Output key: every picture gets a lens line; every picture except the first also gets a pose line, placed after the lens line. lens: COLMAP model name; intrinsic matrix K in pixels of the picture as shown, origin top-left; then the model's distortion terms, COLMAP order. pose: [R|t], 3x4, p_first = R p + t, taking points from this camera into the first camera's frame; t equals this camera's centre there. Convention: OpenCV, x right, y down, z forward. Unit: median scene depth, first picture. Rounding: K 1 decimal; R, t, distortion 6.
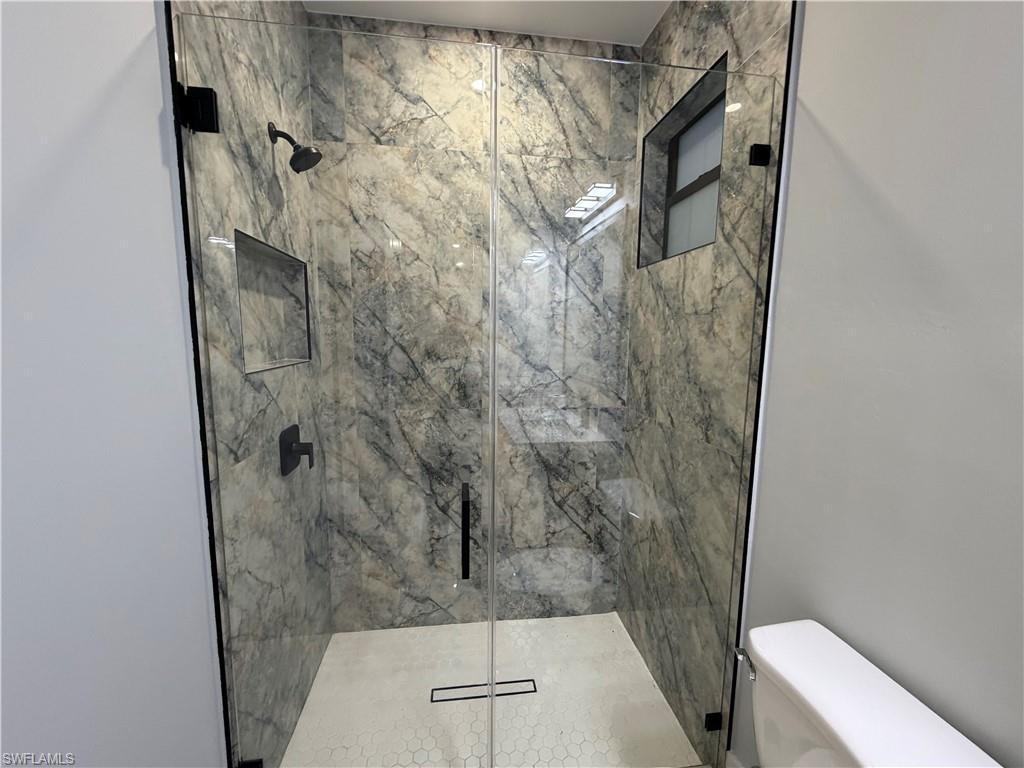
lens RADIAL K [[409.1, 0, 509.5], [0, 409.1, 380.1], [0, 0, 1]] dist [-0.000928, -0.000166]
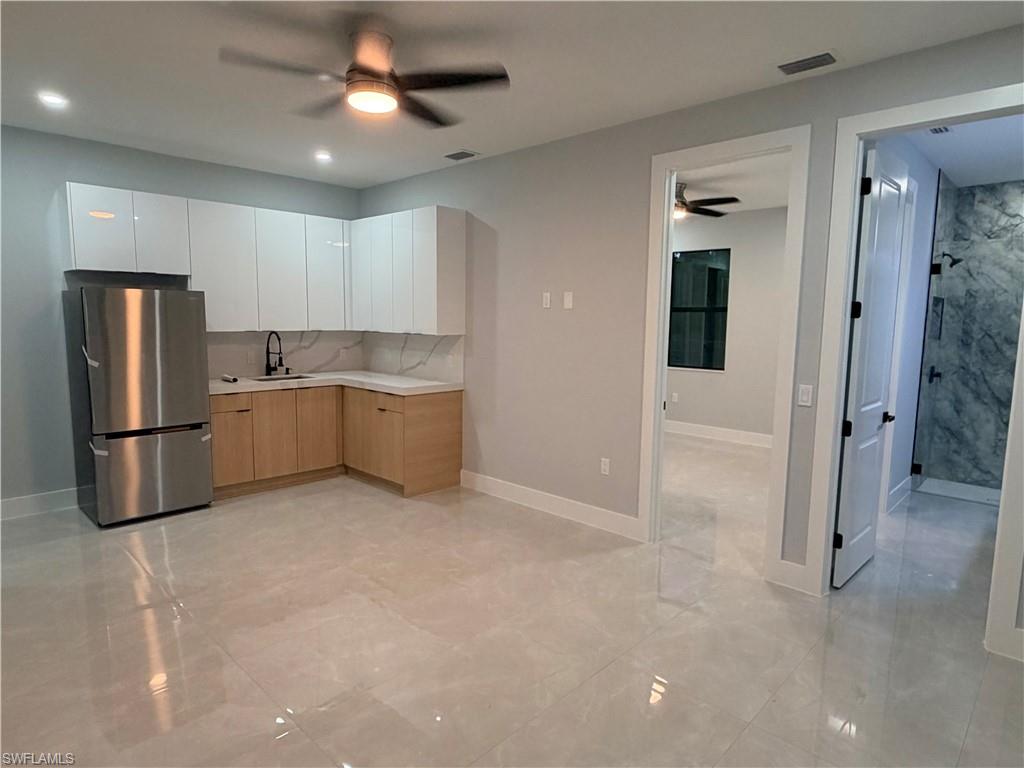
lens RADIAL K [[588.8, 0, 515.0], [0, 588.8, 386.2], [0, 0, 1]] dist [0.001845, -0.000486]
pose [[0.625186, 0.090657, -0.775192, 0.549258], [-0.095872, 0.994629, 0.039000, 0.279065], [0.774565, 0.049937, 0.630520, -2.643798]]
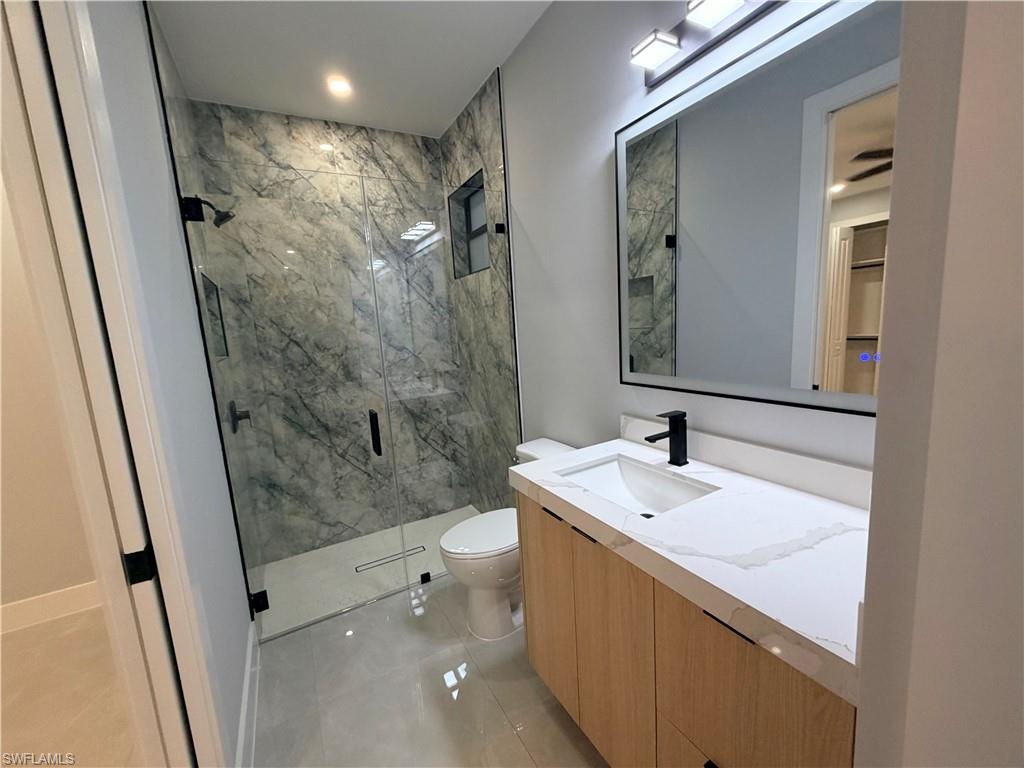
lens RADIAL K [[409.1, 0, 513.6], [0, 409.1, 381.4], [0, 0, 1]] dist [-0.000928, -0.000166]
pose [[0.922708, -0.127447, 0.363823, -0.106589], [0.121393, 0.991816, 0.039561, 0.086830], [-0.365888, 0.007662, 0.930628, -0.572050]]
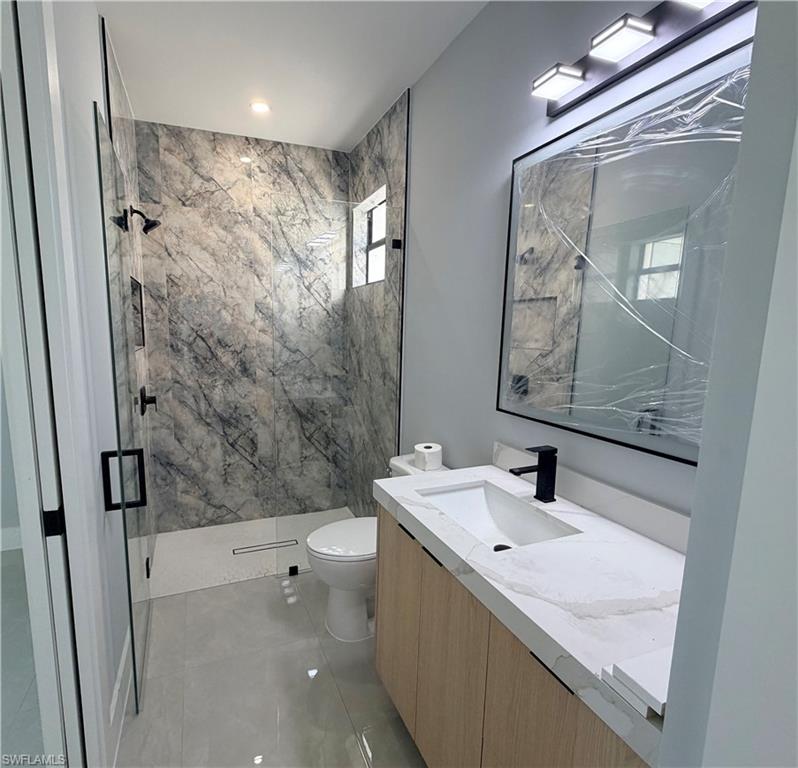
lens RADIAL K [[410.6, 0, 347.9], [0, 410.6, 381.5], [0, 0, 1]] dist [-0.004752, 0.001879]
pose [[0.975950, -0.033414, 0.215420, -0.068969], [0.028612, 0.999269, 0.025369, 0.059580], [-0.216110, -0.018595, 0.976192, -0.627468]]
